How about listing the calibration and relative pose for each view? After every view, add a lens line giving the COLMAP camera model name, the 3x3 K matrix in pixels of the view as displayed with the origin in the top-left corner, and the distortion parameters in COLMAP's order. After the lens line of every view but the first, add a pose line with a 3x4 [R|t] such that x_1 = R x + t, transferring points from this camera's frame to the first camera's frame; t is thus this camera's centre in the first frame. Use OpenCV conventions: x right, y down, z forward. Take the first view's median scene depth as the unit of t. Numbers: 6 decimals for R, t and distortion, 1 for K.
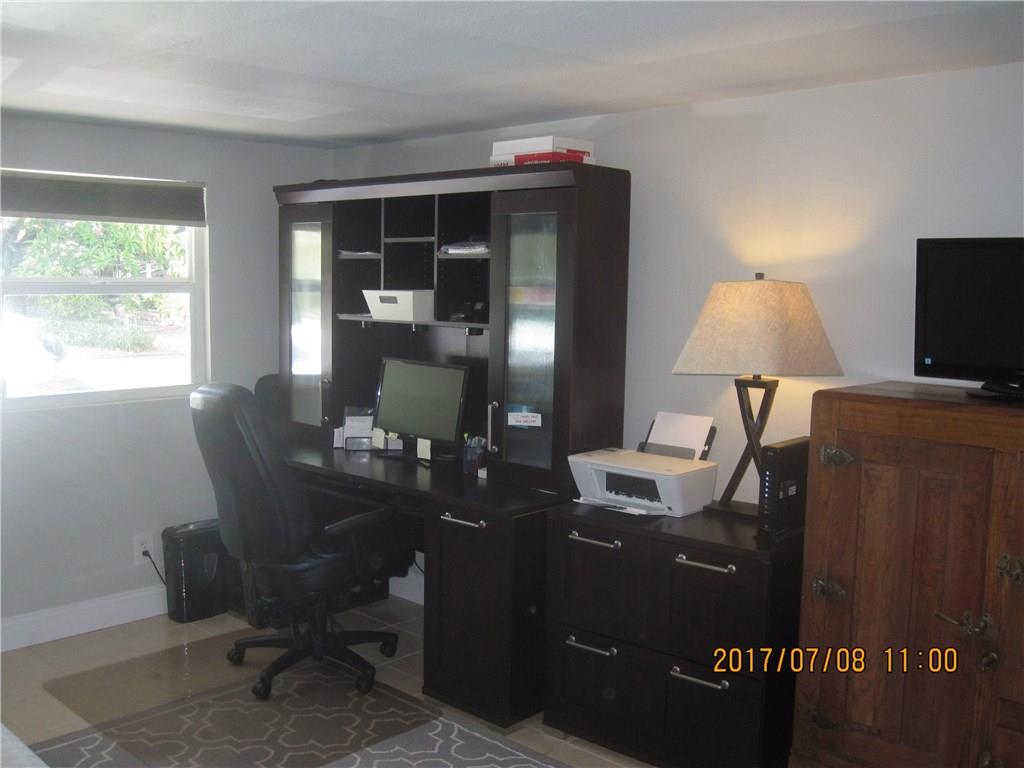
lens RADIAL K [[993.4, 0, 512.0], [0, 993.4, 384.0], [0, 0, 1]] dist [-0.080627, 0.036237]
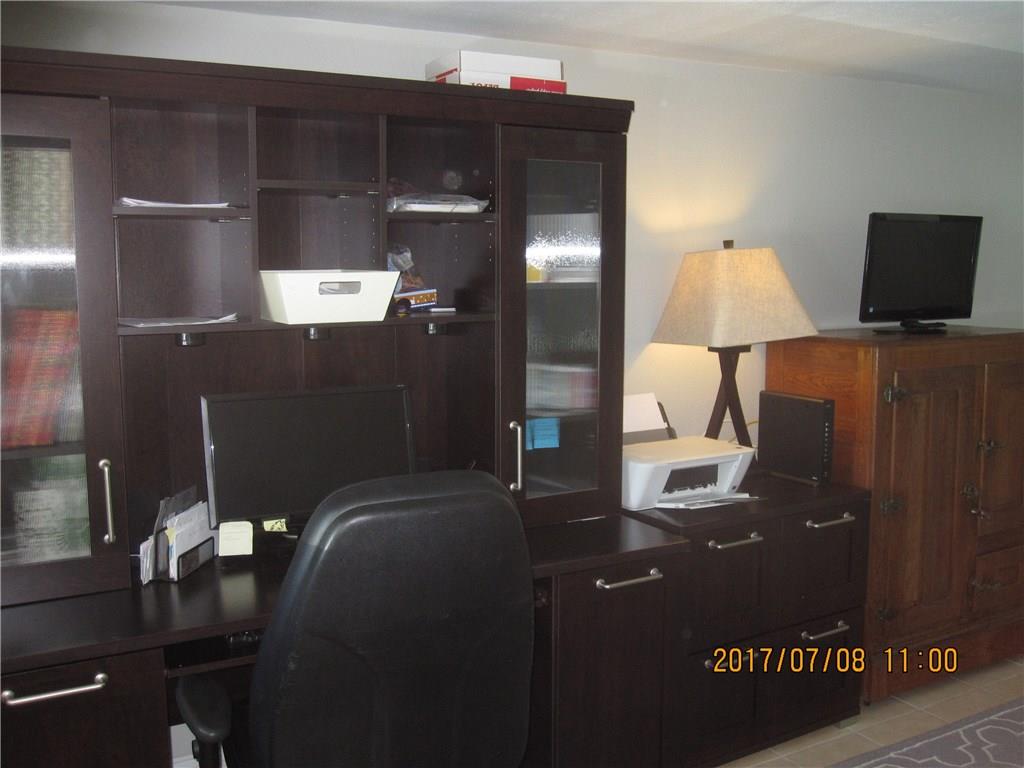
lens RADIAL K [[993.4, 0, 512.0], [0, 993.4, 384.0], [0, 0, 1]] dist [-0.080627, 0.036237]
pose [[0.311705, -0.139980, 0.939812, -0.770133], [0.105263, 0.988088, 0.112258, -0.099978], [-0.944330, 0.063936, 0.322726, 0.863689]]
